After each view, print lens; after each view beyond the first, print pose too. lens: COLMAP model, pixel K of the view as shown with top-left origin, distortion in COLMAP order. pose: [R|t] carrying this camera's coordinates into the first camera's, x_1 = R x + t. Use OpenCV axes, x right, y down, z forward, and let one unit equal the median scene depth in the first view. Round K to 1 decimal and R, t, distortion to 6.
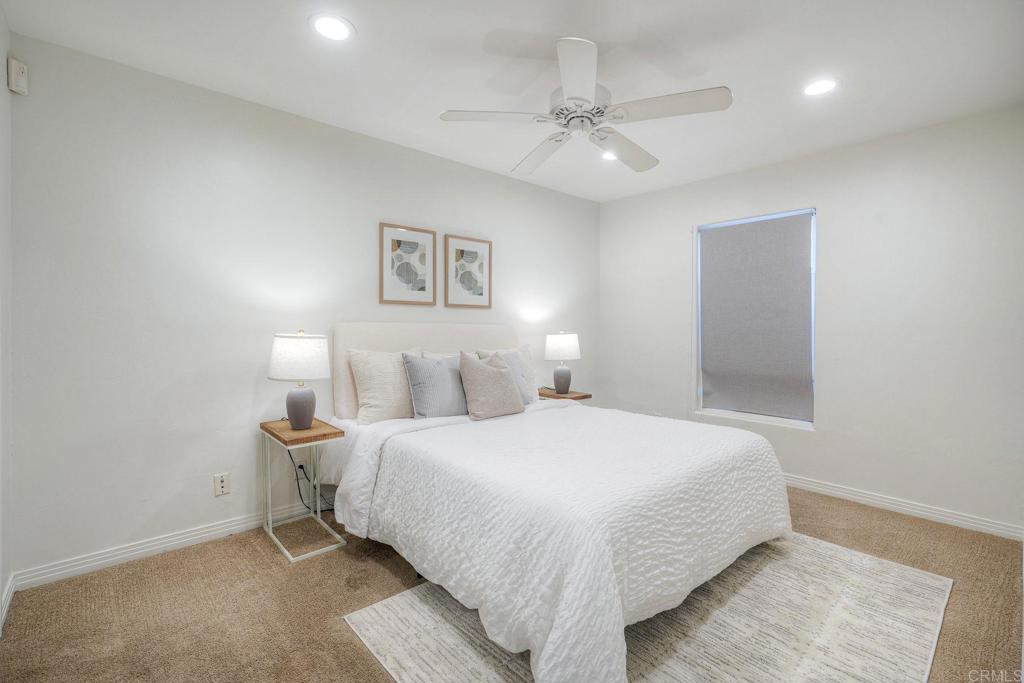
lens RADIAL K [[463.1, 0, 517.8], [0, 463.1, 341.3], [0, 0, 1]] dist [-0.003217, 0.000859]
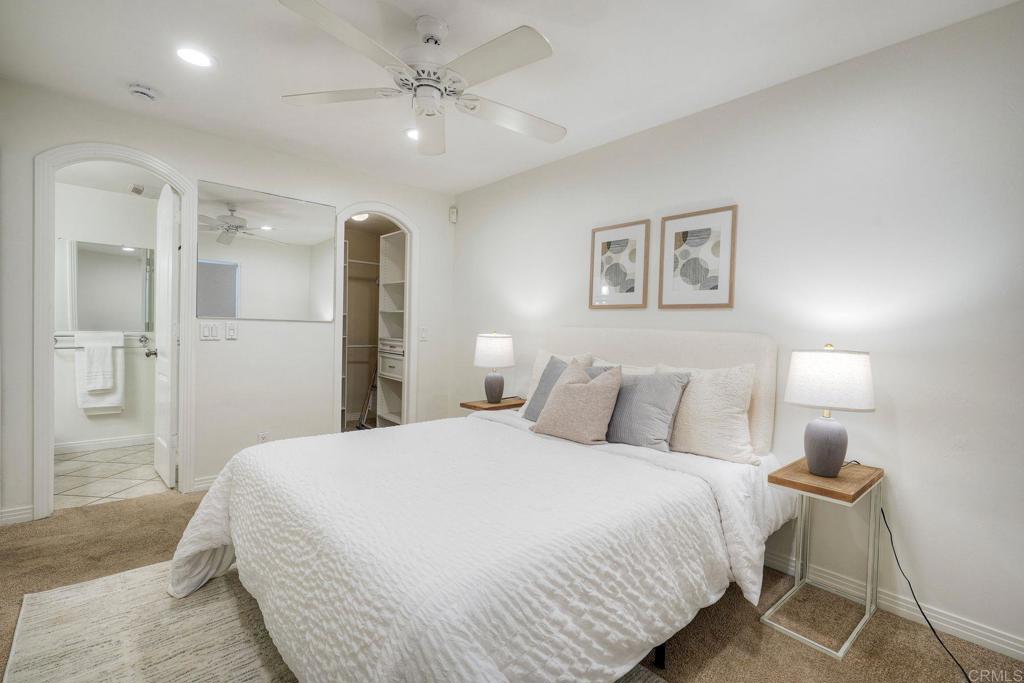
lens RADIAL K [[463.1, 0, 517.8], [0, 463.1, 341.3], [0, 0, 1]] dist [-0.003217, 0.000859]
pose [[-0.000424, 0.016511, -0.999864, 0.655002], [-0.066406, 0.997656, 0.016503, -0.015714], [0.997793, 0.066404, 0.000674, 0.772189]]
